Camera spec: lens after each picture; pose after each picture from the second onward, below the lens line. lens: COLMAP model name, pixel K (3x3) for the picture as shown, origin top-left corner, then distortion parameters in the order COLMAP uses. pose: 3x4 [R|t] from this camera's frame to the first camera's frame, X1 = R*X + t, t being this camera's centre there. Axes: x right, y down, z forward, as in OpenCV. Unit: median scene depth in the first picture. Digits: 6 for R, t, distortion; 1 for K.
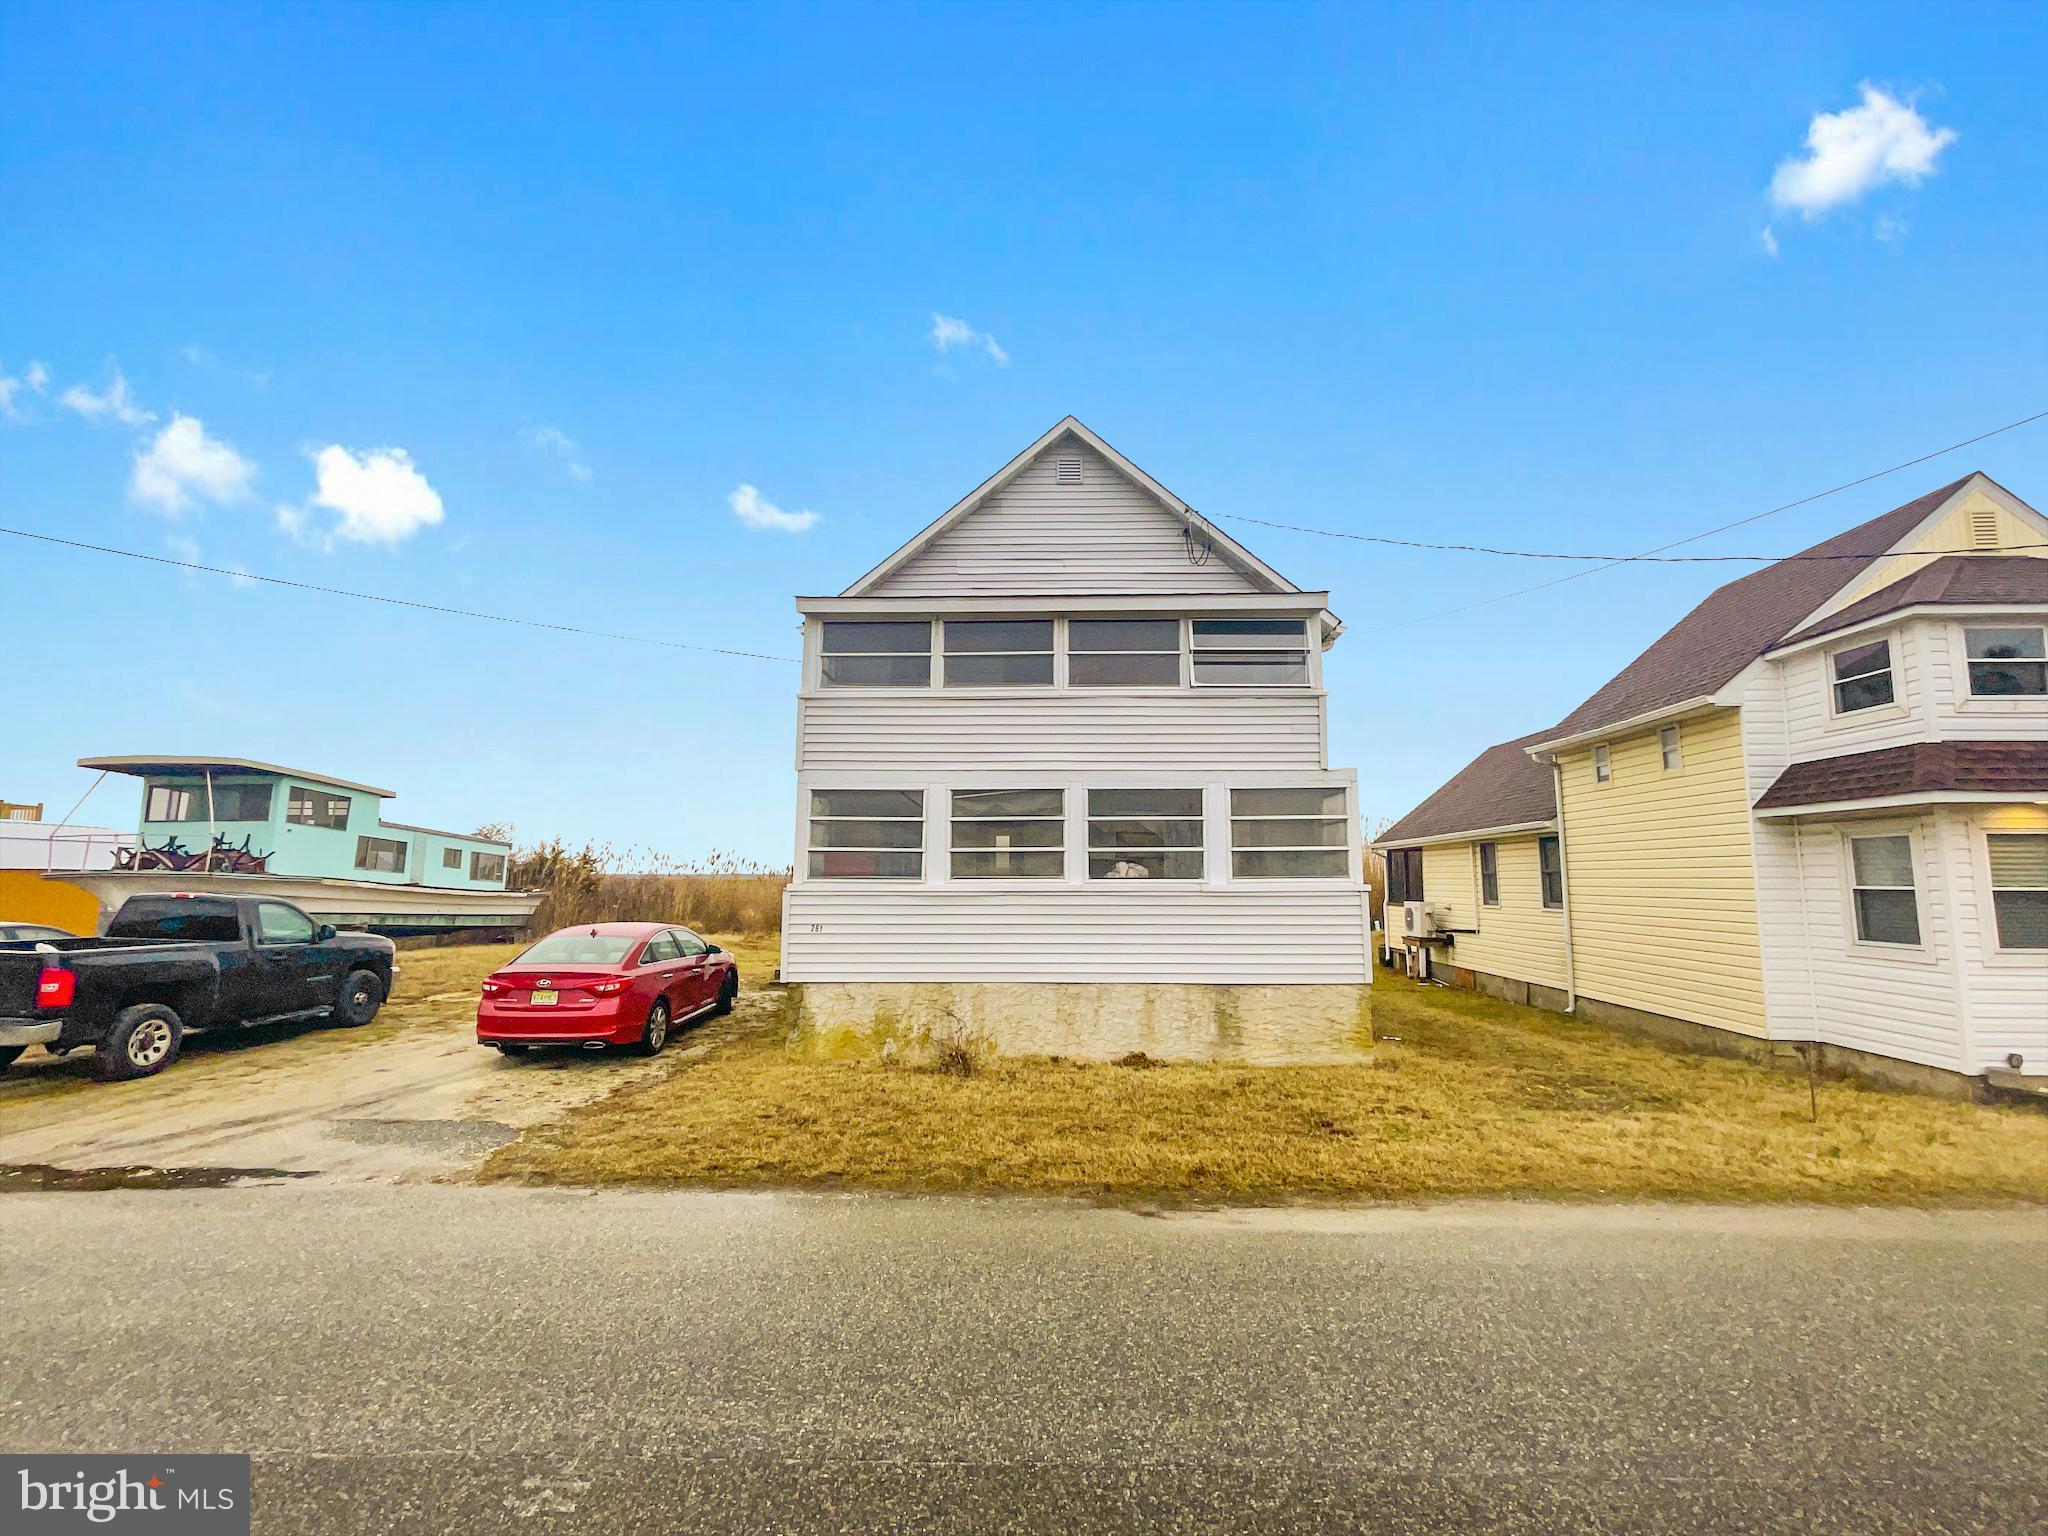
lens RADIAL K [[943.8, 0, 1024.0], [0, 943.8, 768.0], [0, 0, 1]] dist [0.001748, 0.000385]
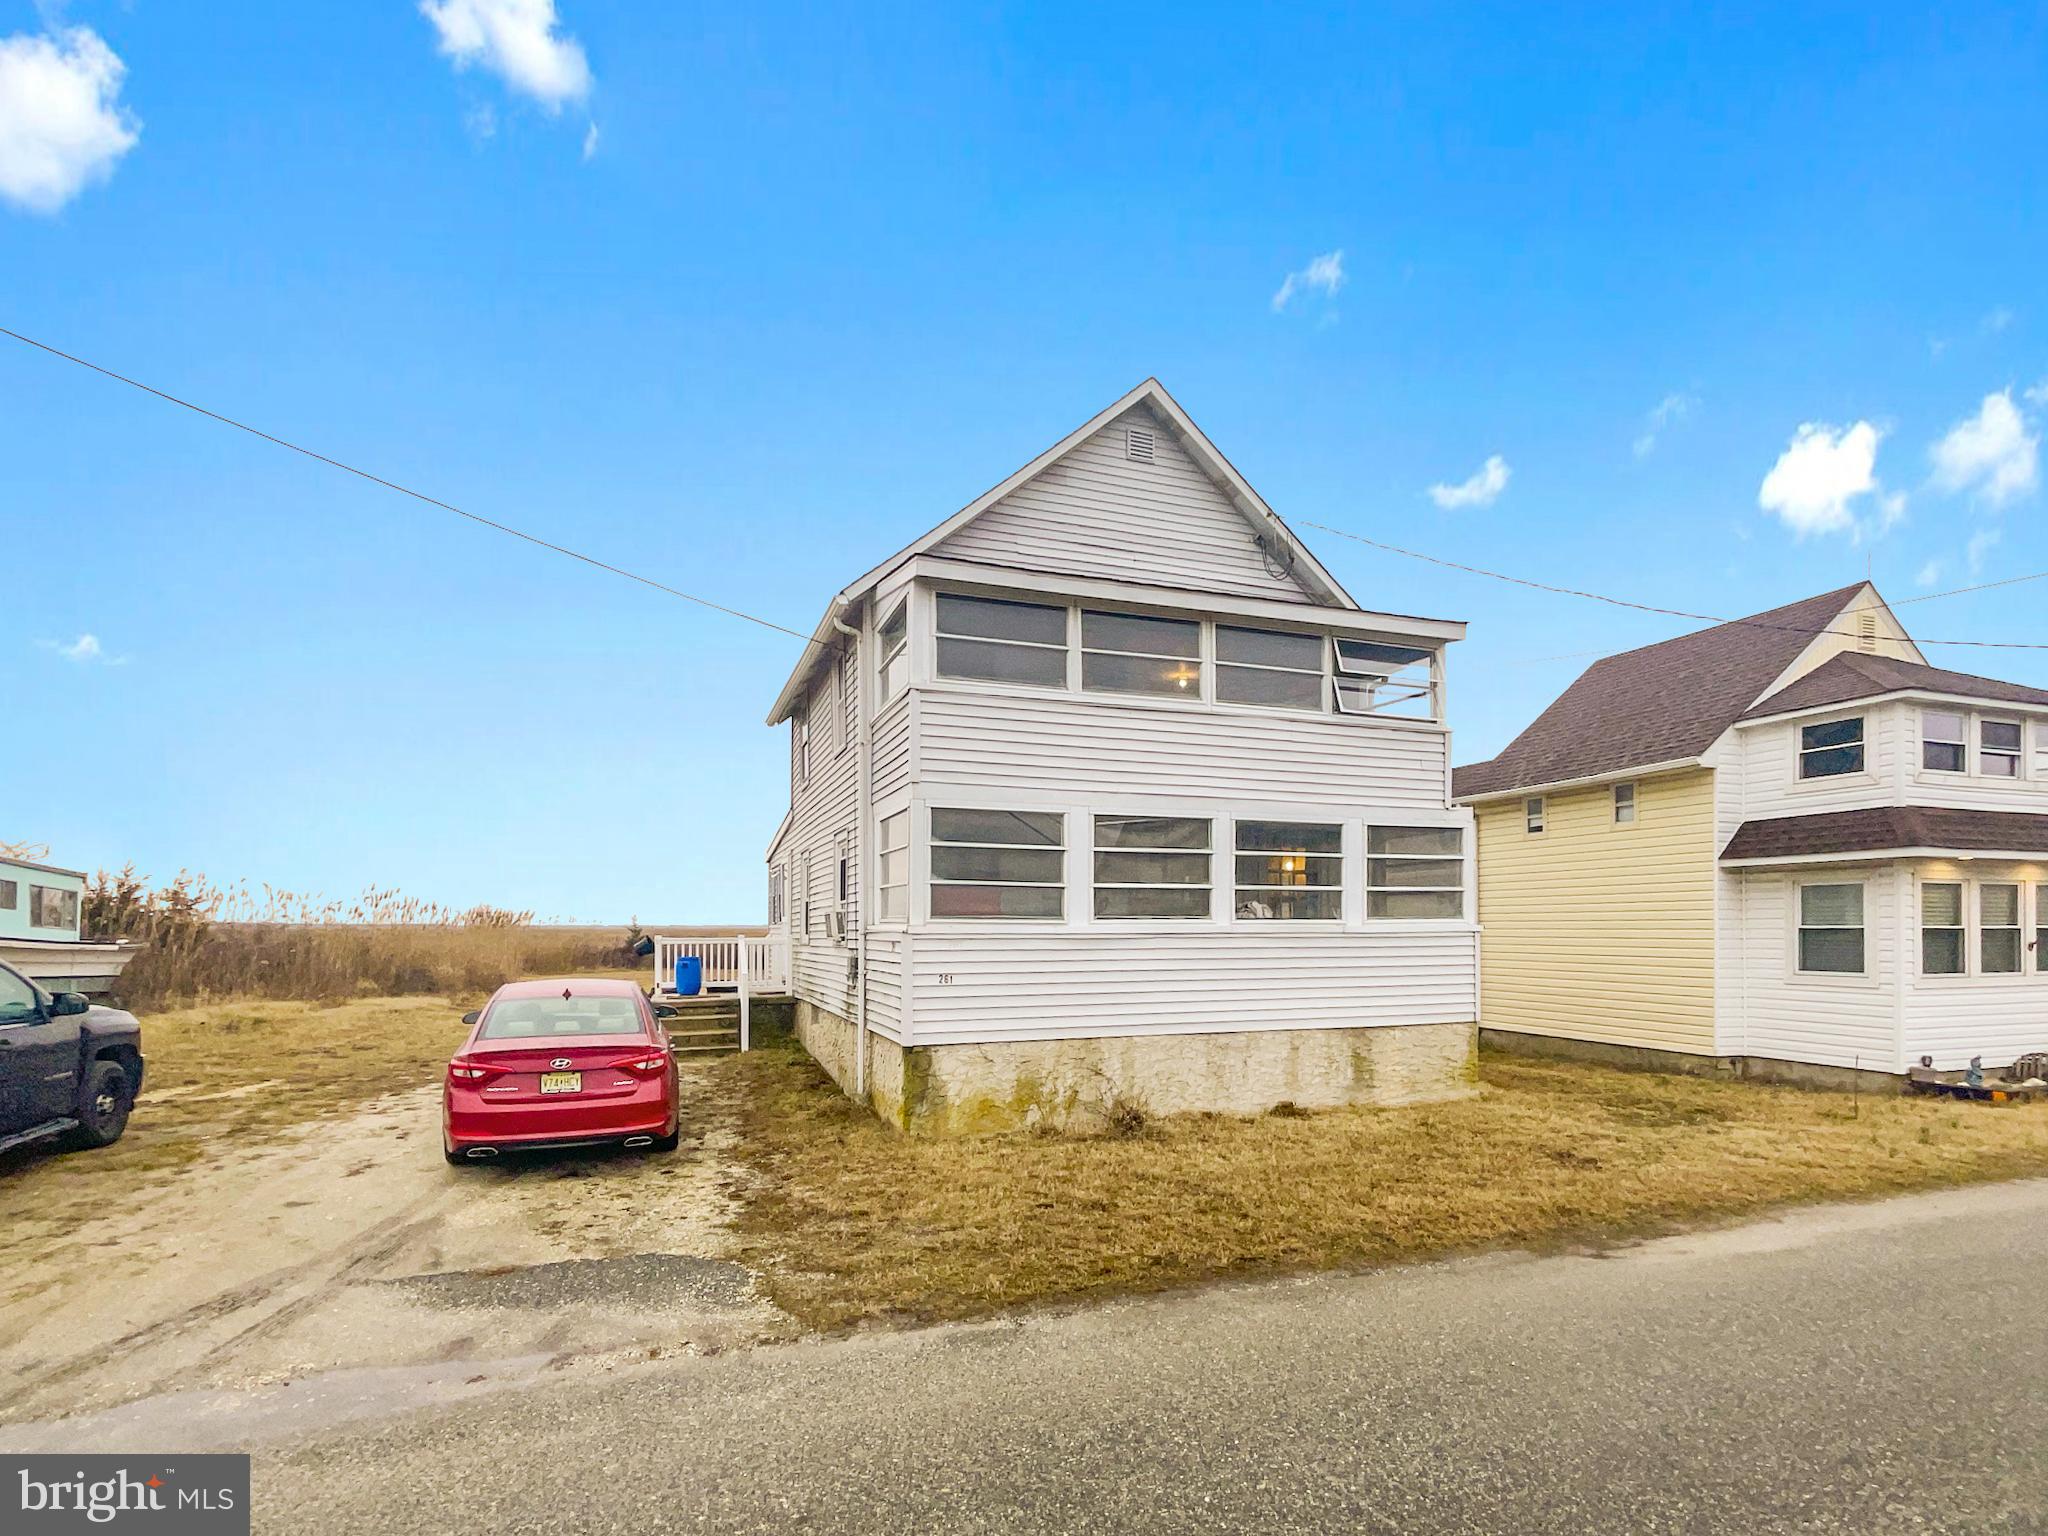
lens RADIAL K [[1013.0, 0, 1024.0], [0, 1013.0, 927.9], [0, 0, 1]] dist [0.001219, -0.000494]
pose [[0.927882, -0.001658, 0.372871, -0.479130], [-0.041689, 0.993259, 0.108161, 0.028822], [-0.370537, -0.115905, 0.921558, 0.176402]]
